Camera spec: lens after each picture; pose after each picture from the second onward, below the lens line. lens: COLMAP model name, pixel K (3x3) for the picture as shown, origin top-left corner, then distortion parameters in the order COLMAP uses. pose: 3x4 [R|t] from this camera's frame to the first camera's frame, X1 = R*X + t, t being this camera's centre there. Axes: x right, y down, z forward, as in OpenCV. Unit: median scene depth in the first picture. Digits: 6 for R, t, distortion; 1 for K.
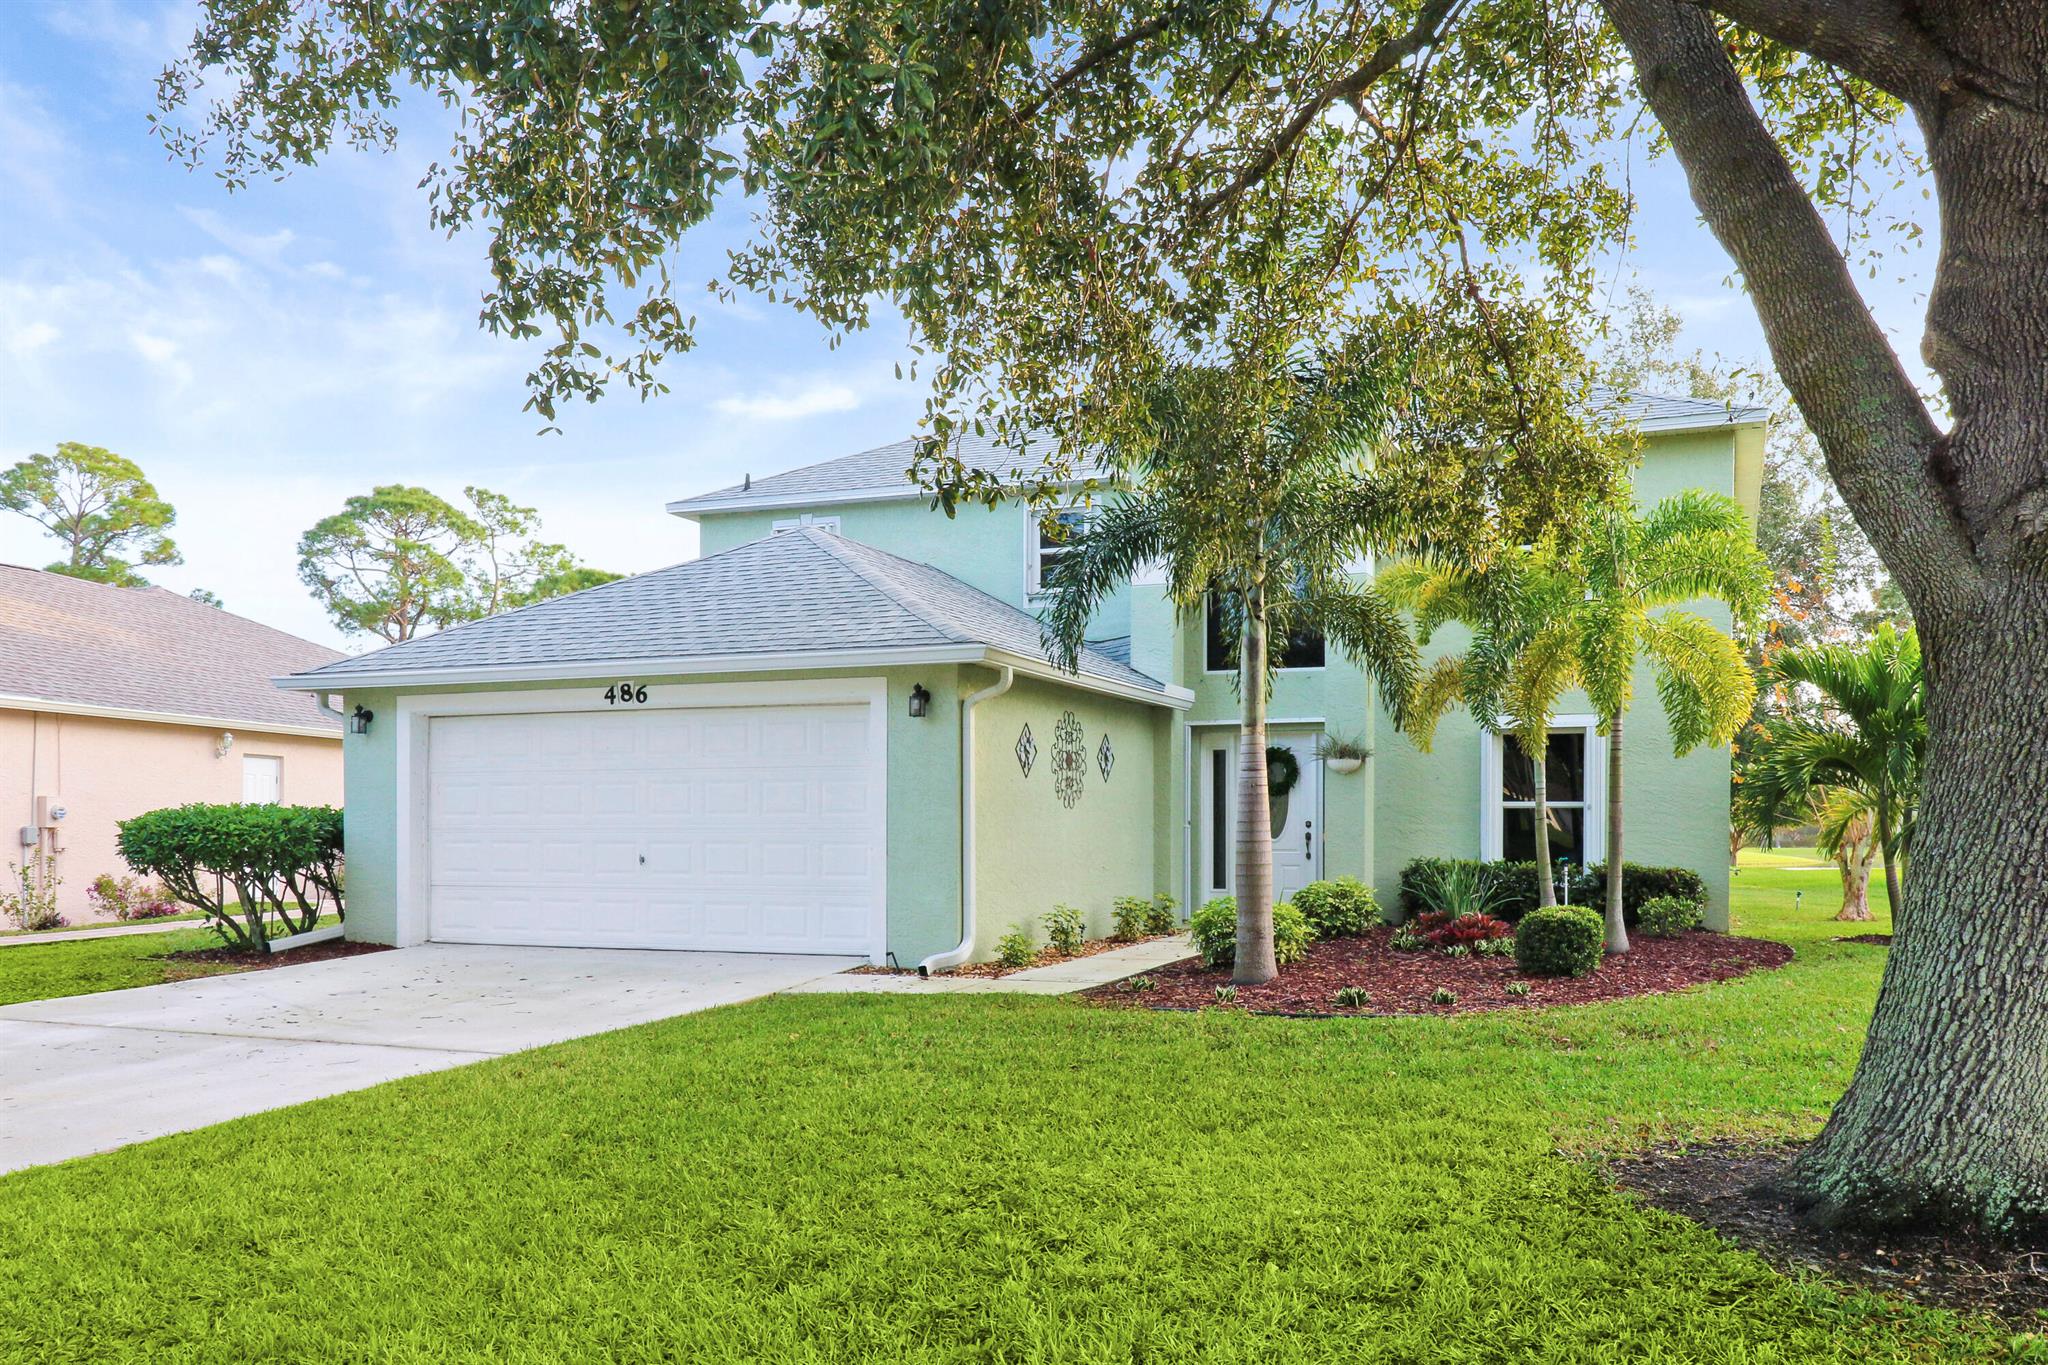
lens RADIAL K [[1794.4, 0, 1017.5], [0, 1794.4, 826.8], [0, 0, 1]] dist [-0.000359, 0.000354]
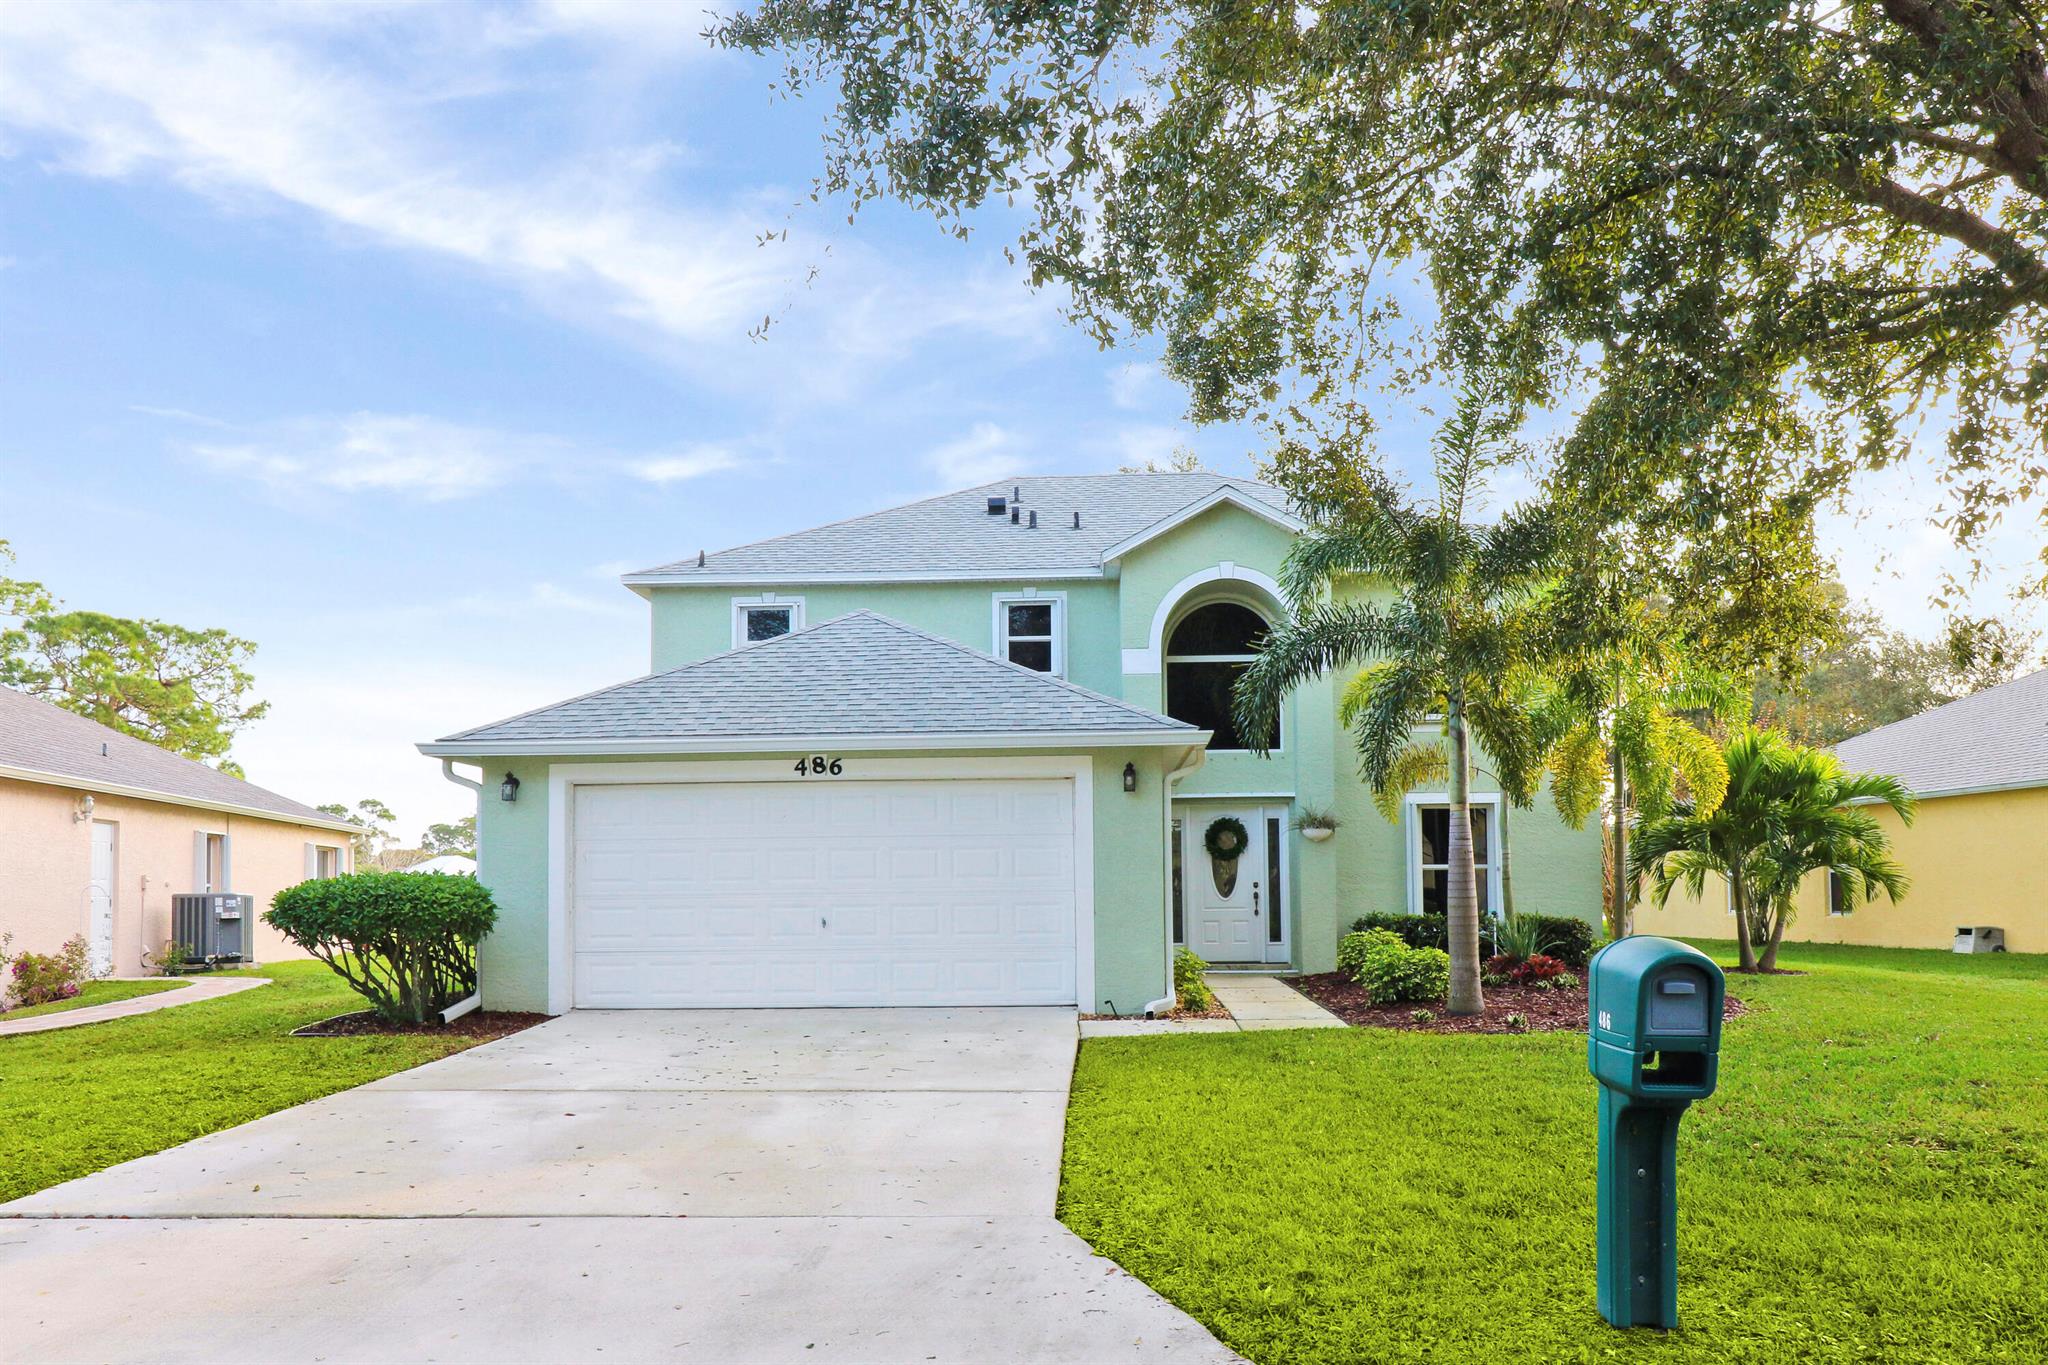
lens RADIAL K [[1794.4, 0, 1017.5], [0, 1794.4, 826.8], [0, 0, 1]] dist [-0.000359, 0.000354]
pose [[0.939543, 0.003753, 0.342409, -0.466367], [0.007969, 0.999430, -0.032819, -0.002866], [-0.342337, 0.033563, 0.938978, -0.029304]]
